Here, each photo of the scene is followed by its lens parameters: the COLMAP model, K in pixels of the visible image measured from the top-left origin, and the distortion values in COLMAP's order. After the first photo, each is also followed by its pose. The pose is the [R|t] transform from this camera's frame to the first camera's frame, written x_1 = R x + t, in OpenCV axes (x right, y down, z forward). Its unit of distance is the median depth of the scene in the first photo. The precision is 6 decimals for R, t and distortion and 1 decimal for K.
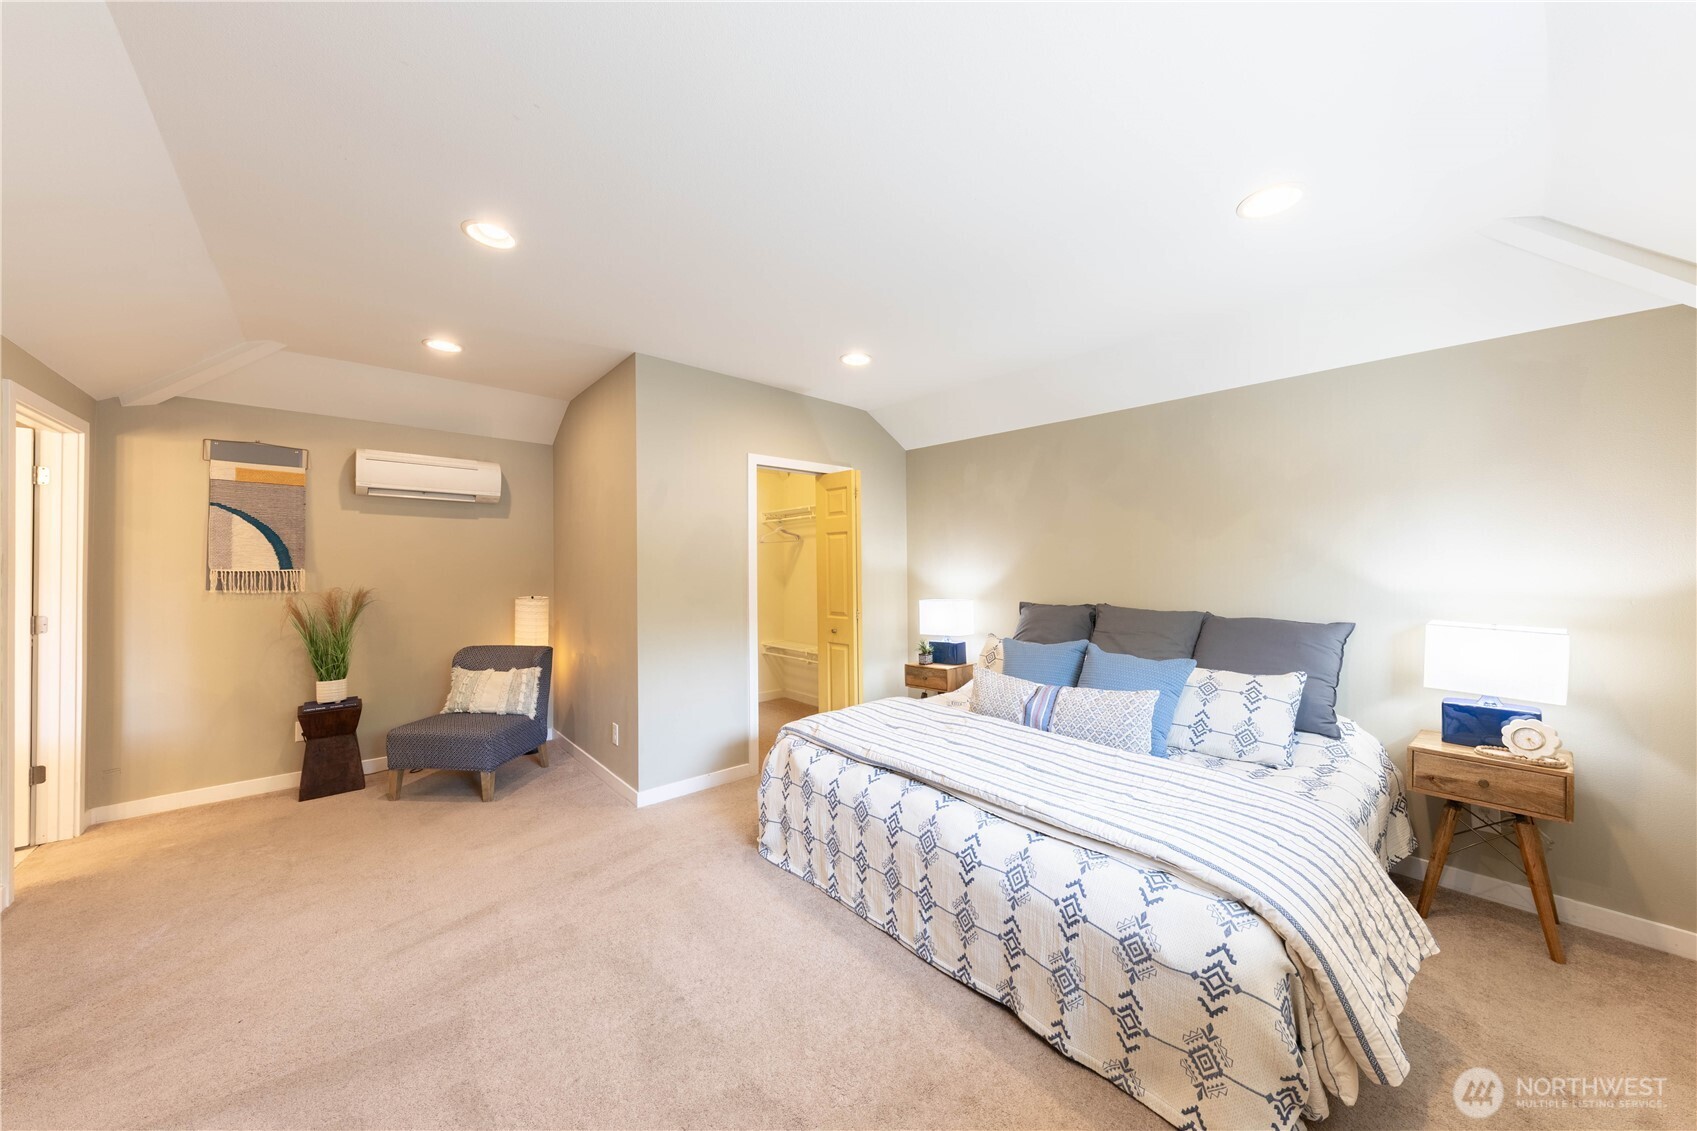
lens RADIAL K [[582.9, 0, 851.8], [0, 582.9, 567.6], [0, 0, 1]] dist [0.000802, 0.000049]
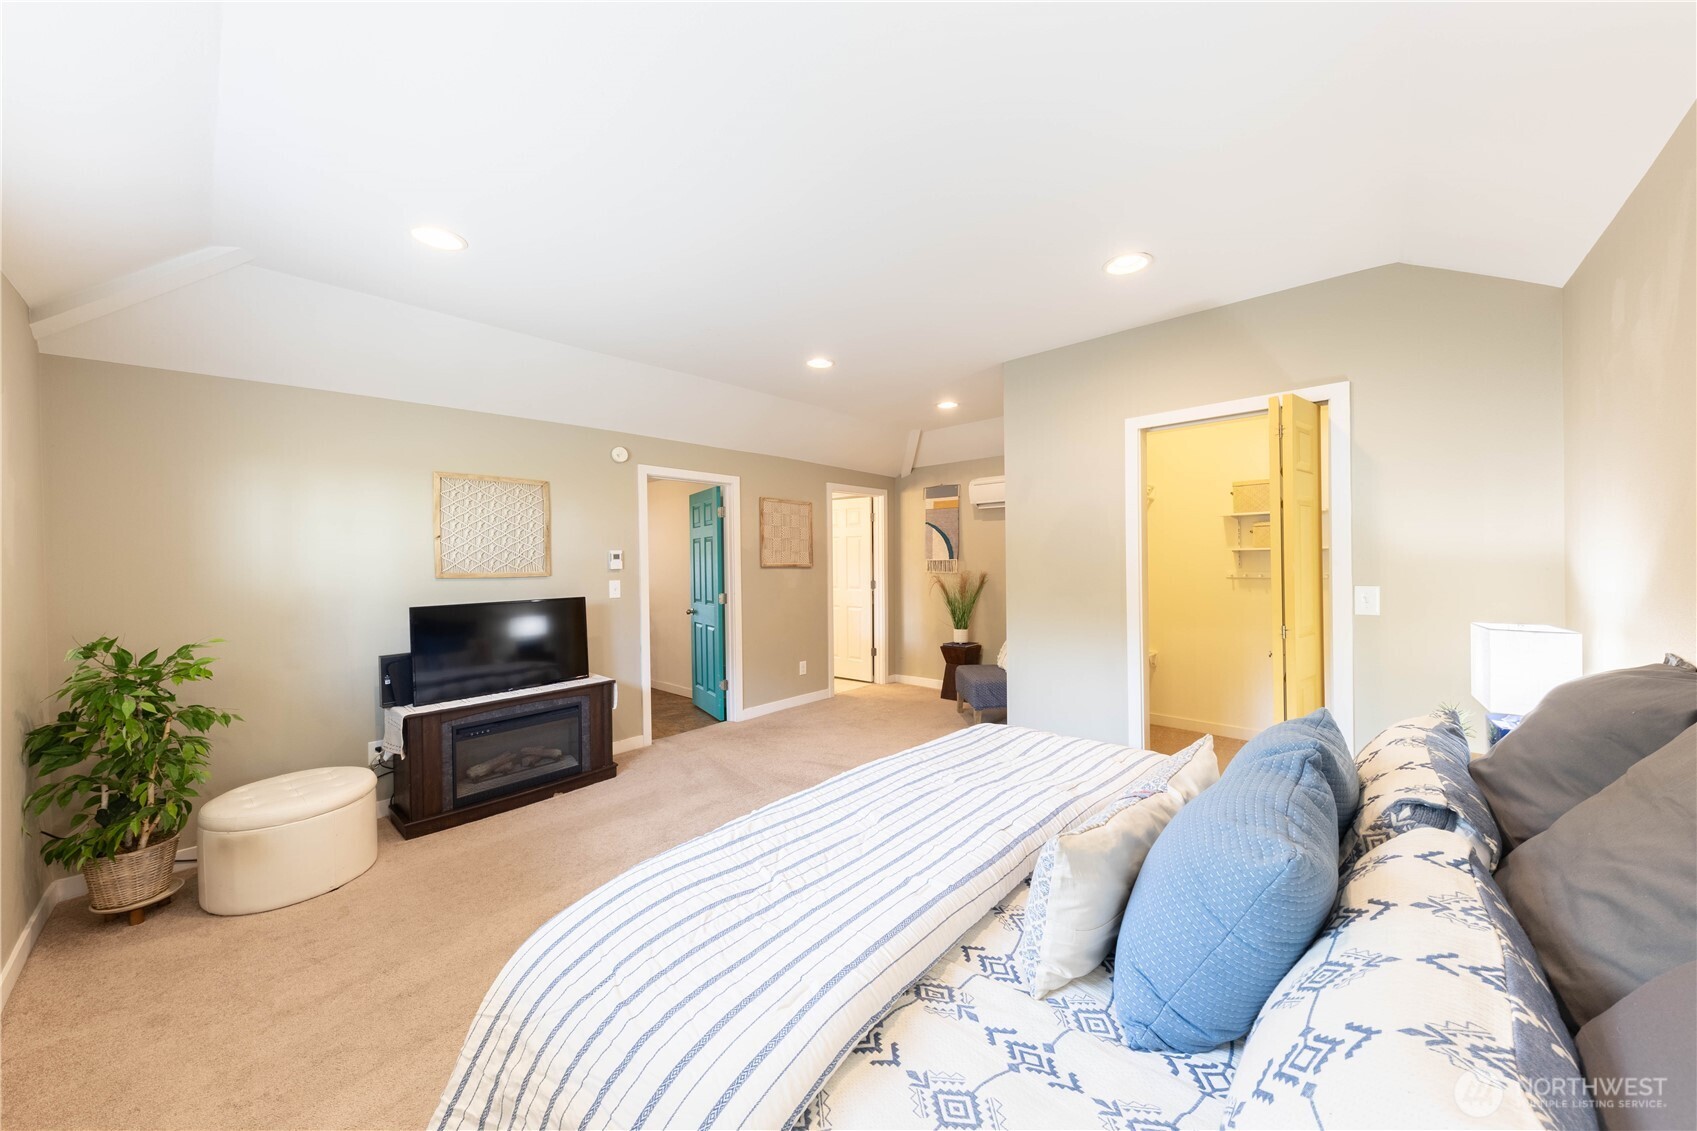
lens RADIAL K [[582.9, 0, 851.8], [0, 582.9, 567.6], [0, 0, 1]] dist [0.000802, 0.000049]
pose [[0.102122, 0.013245, -0.994684, 0.670243], [0.013786, 0.999796, 0.014728, -0.001434], [0.994676, -0.015216, 0.101918, 0.569975]]
